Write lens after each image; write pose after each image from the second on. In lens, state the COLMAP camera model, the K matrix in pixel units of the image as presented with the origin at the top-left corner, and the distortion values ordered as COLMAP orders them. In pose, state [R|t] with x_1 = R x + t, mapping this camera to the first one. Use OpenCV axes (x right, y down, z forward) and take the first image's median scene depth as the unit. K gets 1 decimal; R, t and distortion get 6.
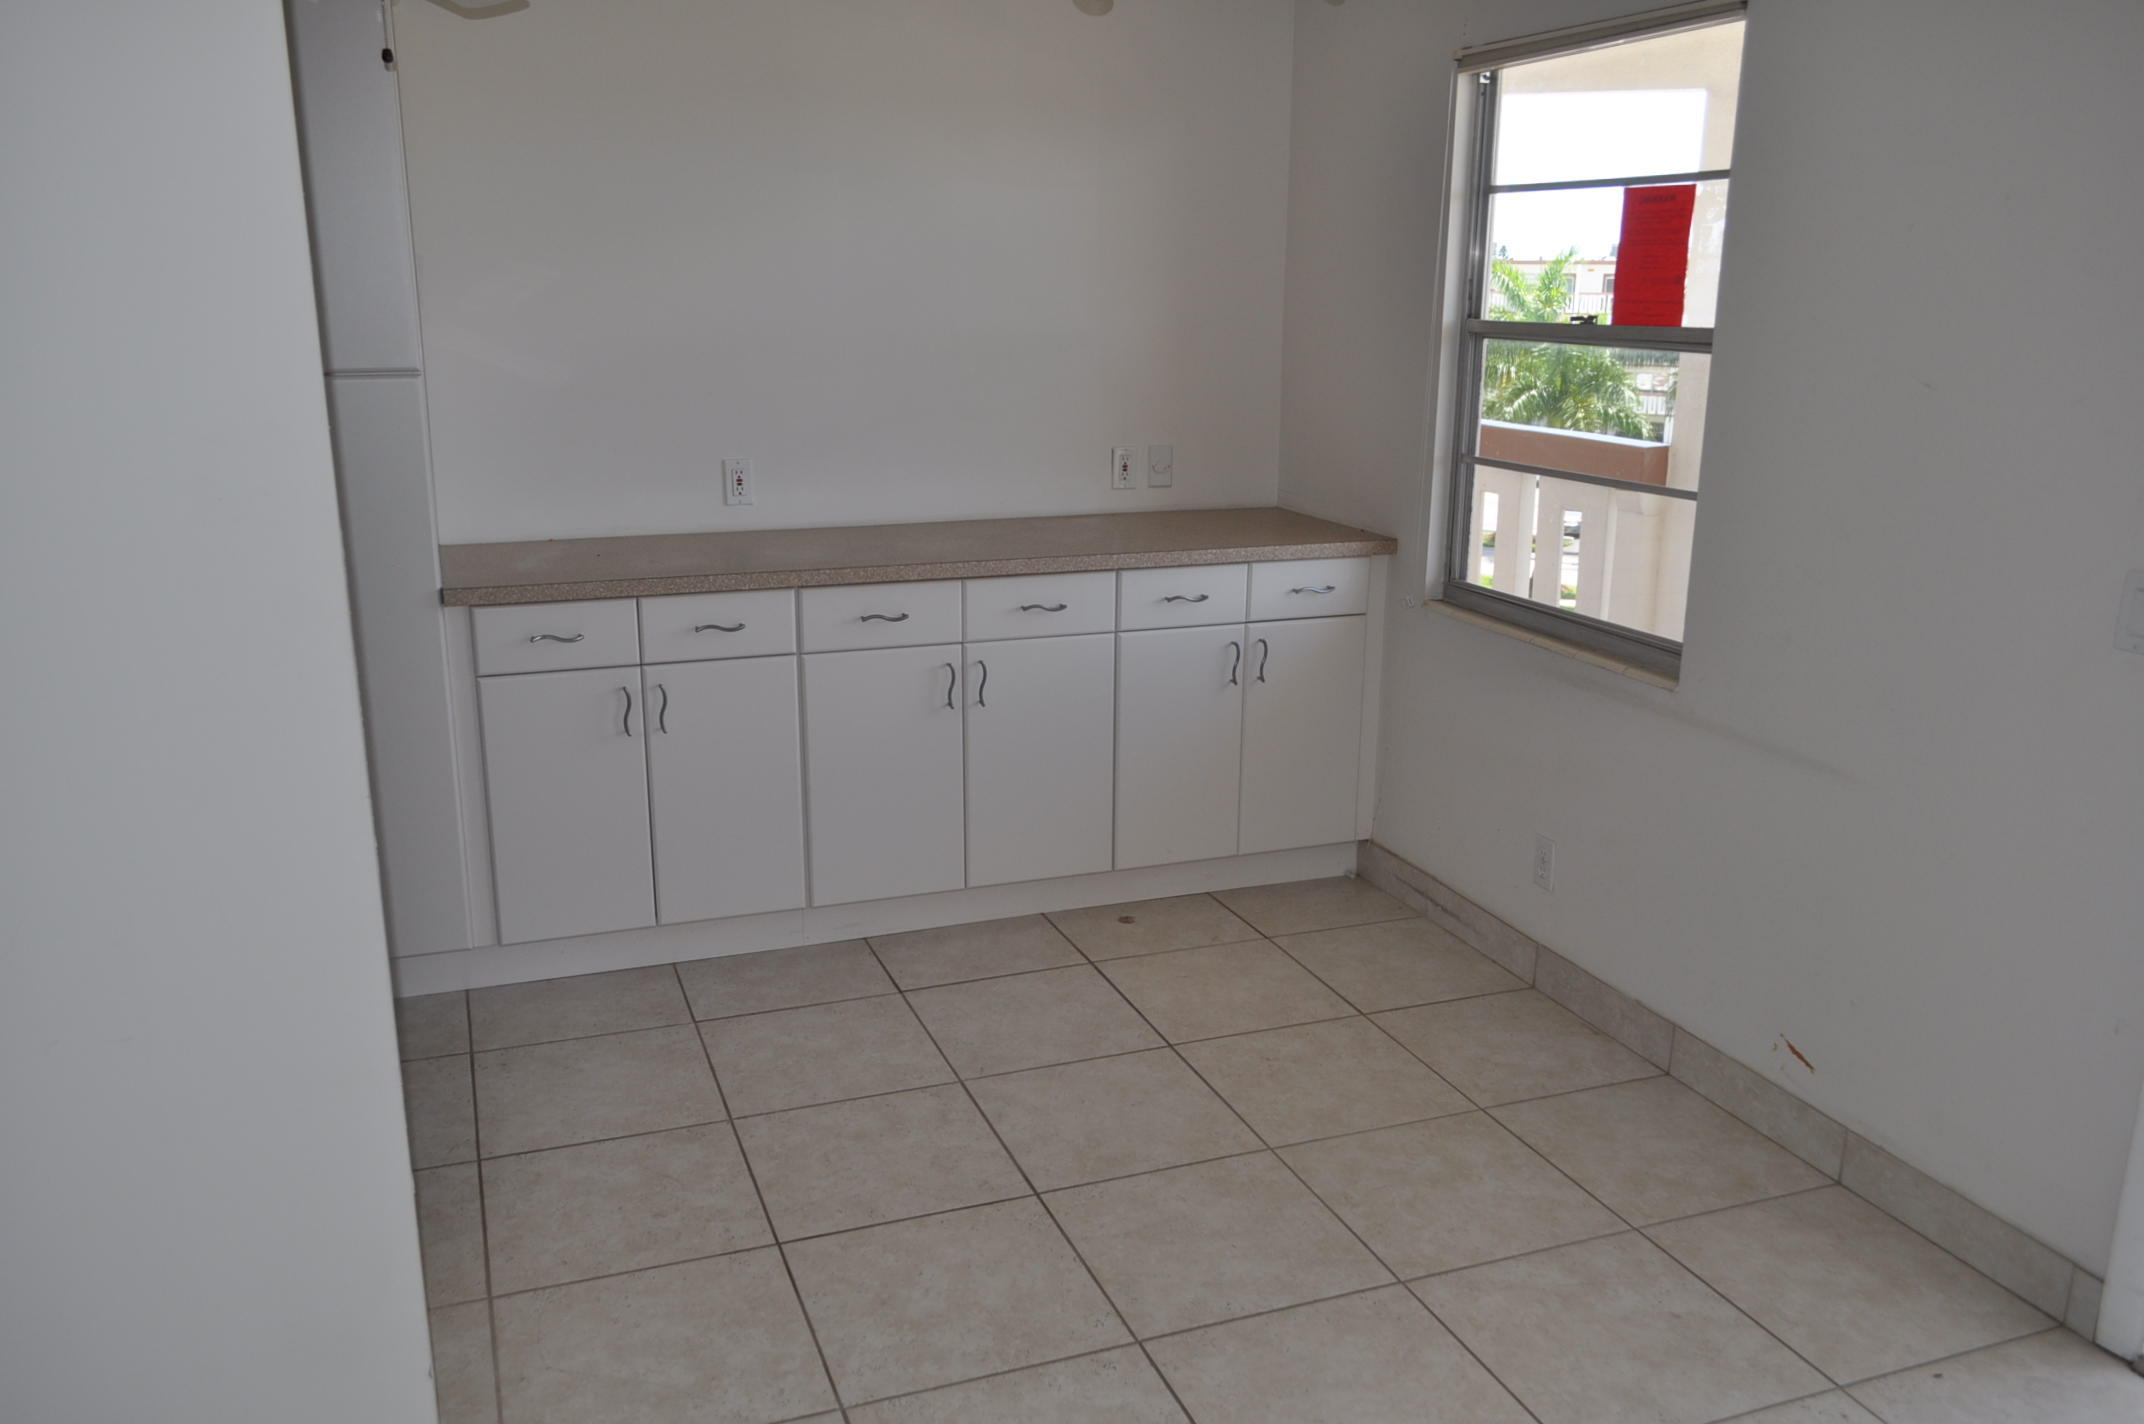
lens RADIAL K [[1662.5, 0, 1071.8], [0, 1662.5, 712.5], [0, 0, 1]] dist [-0.001731, -0.003114]
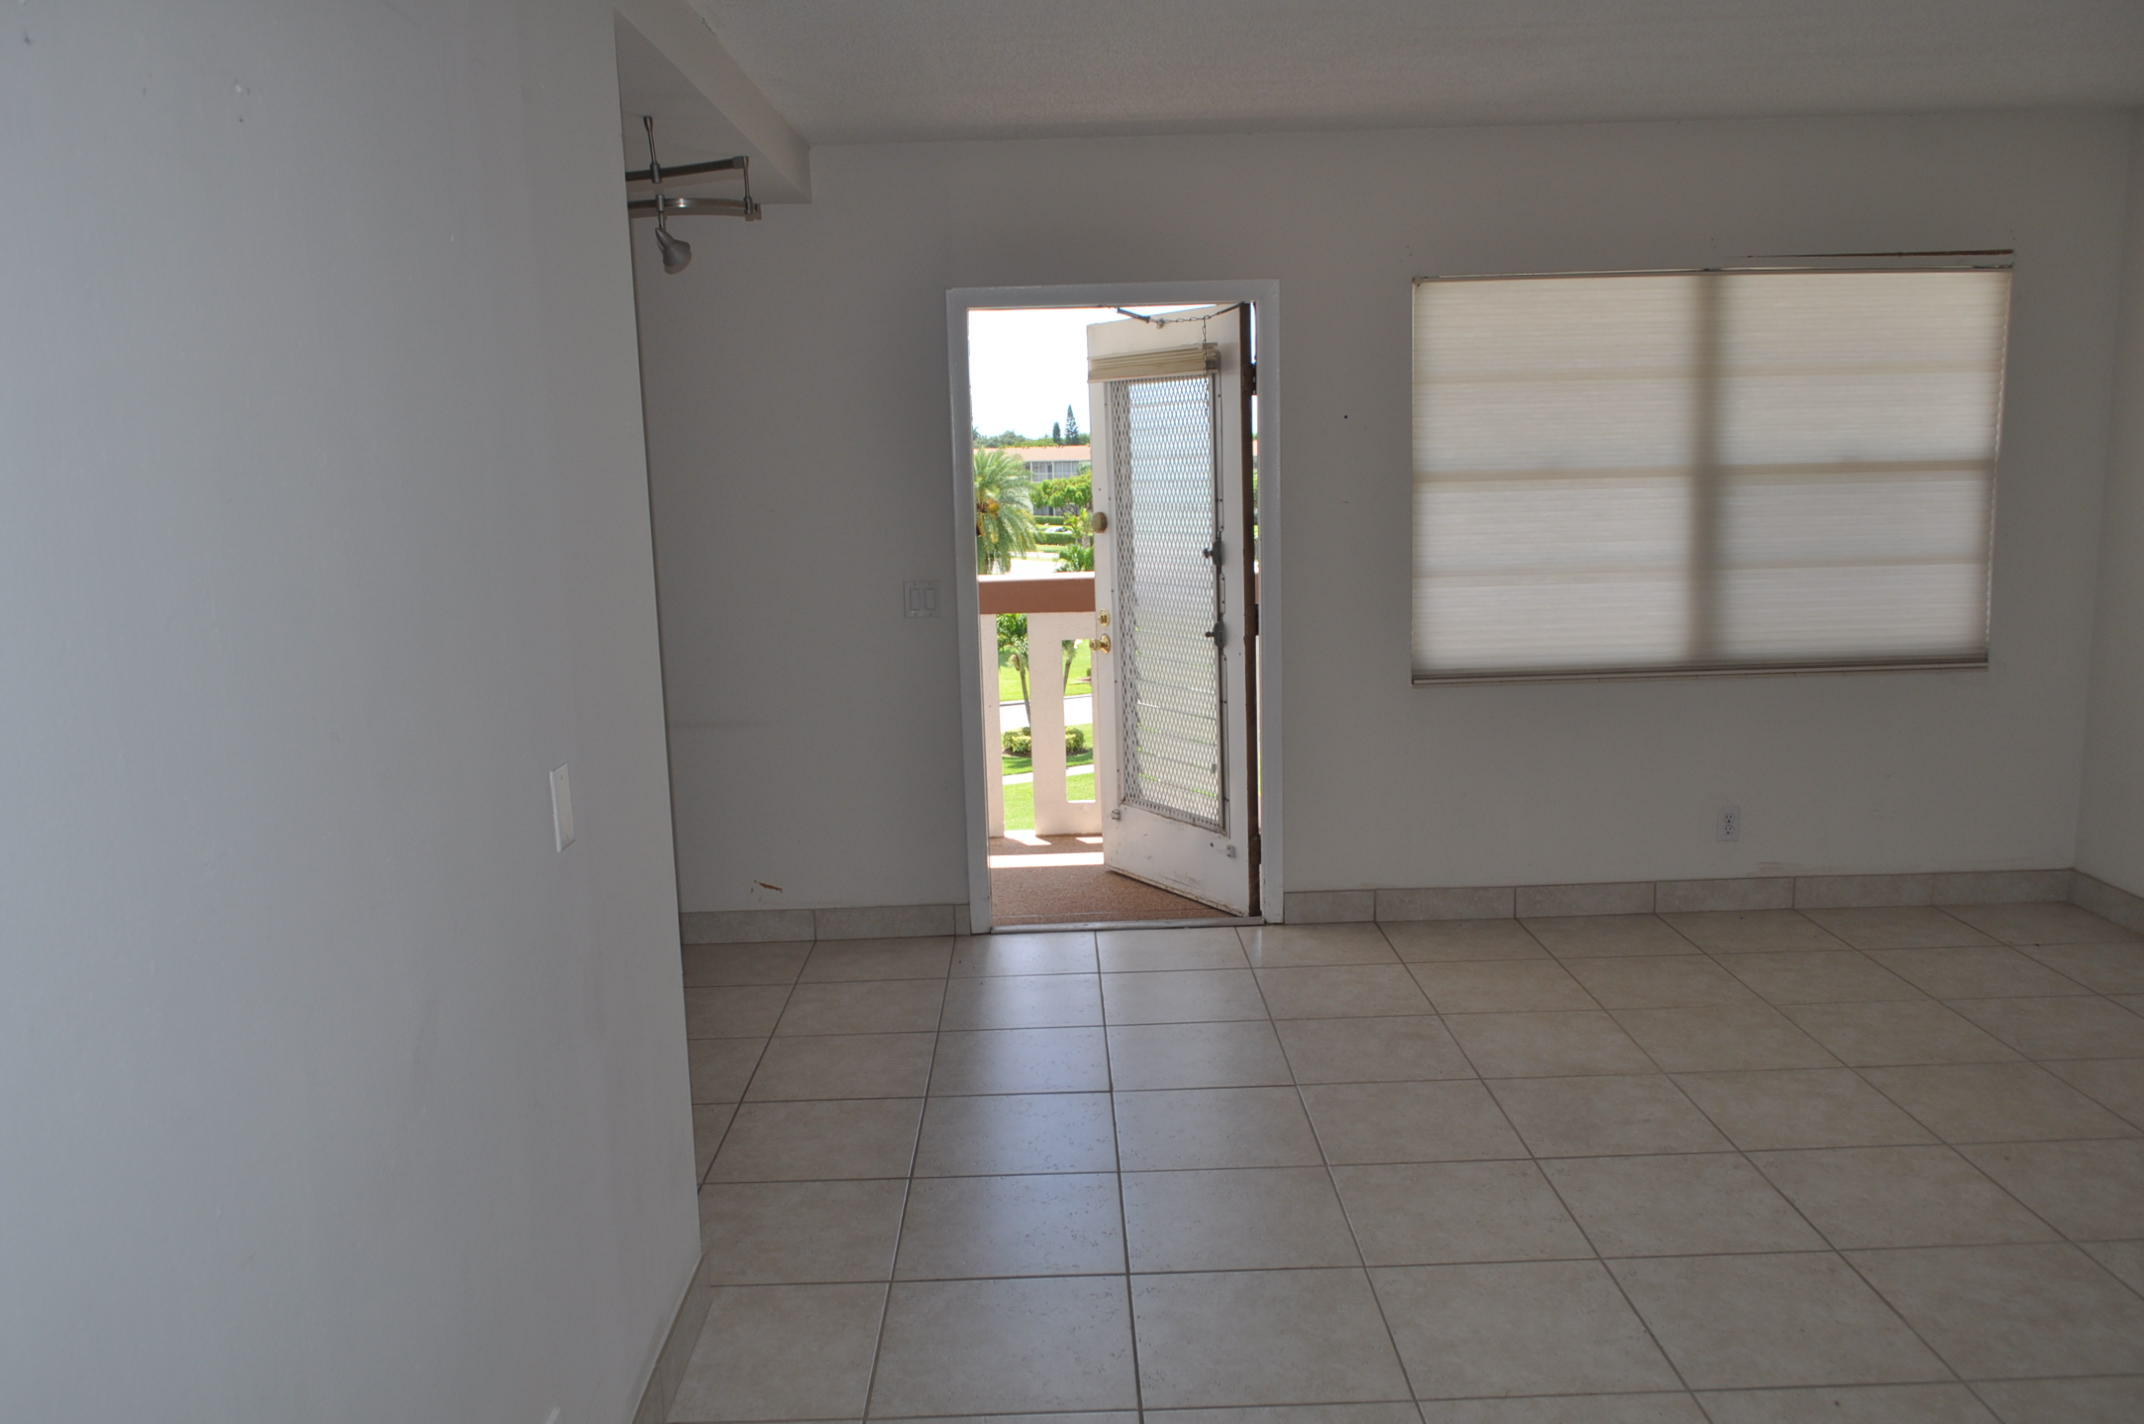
lens RADIAL K [[1662.5, 0, 1072.8], [0, 1662.5, 711.8], [0, 0, 1]] dist [-0.001731, -0.003114]
pose [[0.347033, -0.169806, 0.922353, -1.148725], [0.267655, 0.960503, 0.076125, -0.020650], [-0.898849, 0.220454, 0.378775, 0.009457]]
